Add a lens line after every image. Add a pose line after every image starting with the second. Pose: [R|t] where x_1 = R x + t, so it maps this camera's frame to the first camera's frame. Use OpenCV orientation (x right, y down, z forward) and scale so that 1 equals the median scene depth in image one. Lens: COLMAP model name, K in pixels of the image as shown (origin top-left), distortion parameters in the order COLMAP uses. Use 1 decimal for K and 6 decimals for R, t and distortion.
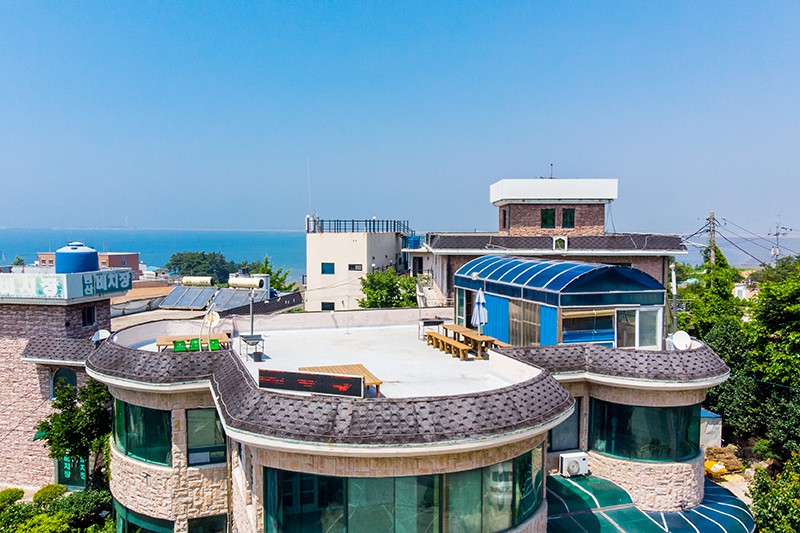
lens RADIAL K [[708.4, 0, 393.7], [0, 708.4, 267.1], [0, 0, 1]] dist [0.018557, -0.009613]
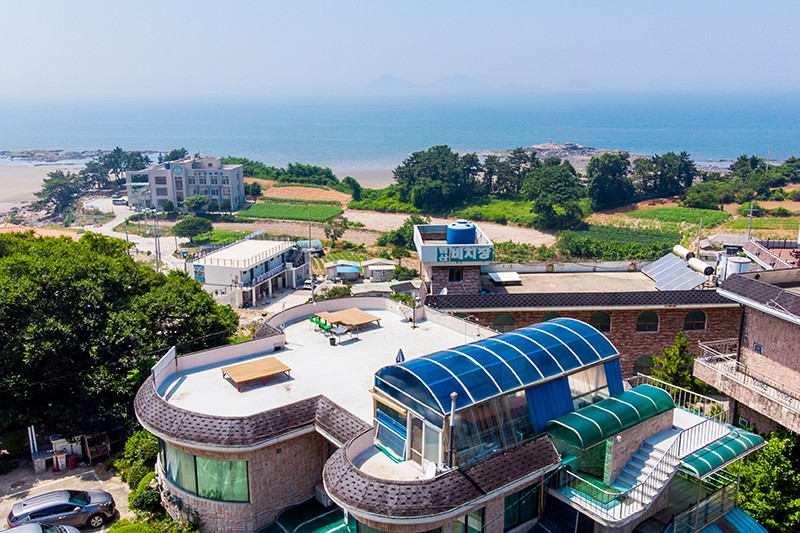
lens RADIAL K [[708.4, 0, 374.8], [0, 708.4, 282.0], [0, 0, 1]] dist [0.018557, -0.009613]
pose [[0.292004, 0.242279, -0.925221, 0.821801], [-0.045725, 0.969813, 0.239525, -0.247352], [0.955323, -0.027636, 0.294268, 0.464951]]
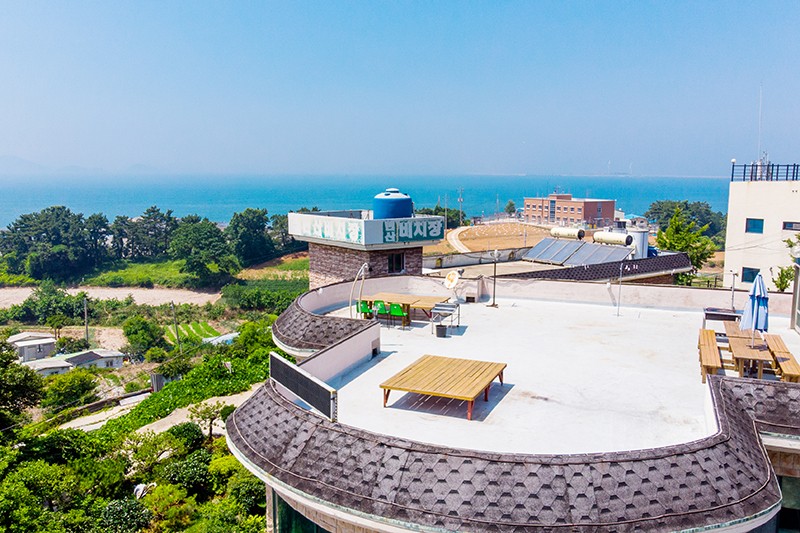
lens RADIAL K [[708.4, 0, 385.8], [0, 708.4, 256.7], [0, 0, 1]] dist [0.018557, -0.009613]
pose [[0.772751, 0.075836, -0.630163, 0.191369], [-0.038203, 0.996594, 0.073087, -0.012343], [0.633559, -0.032404, 0.773015, 0.230792]]
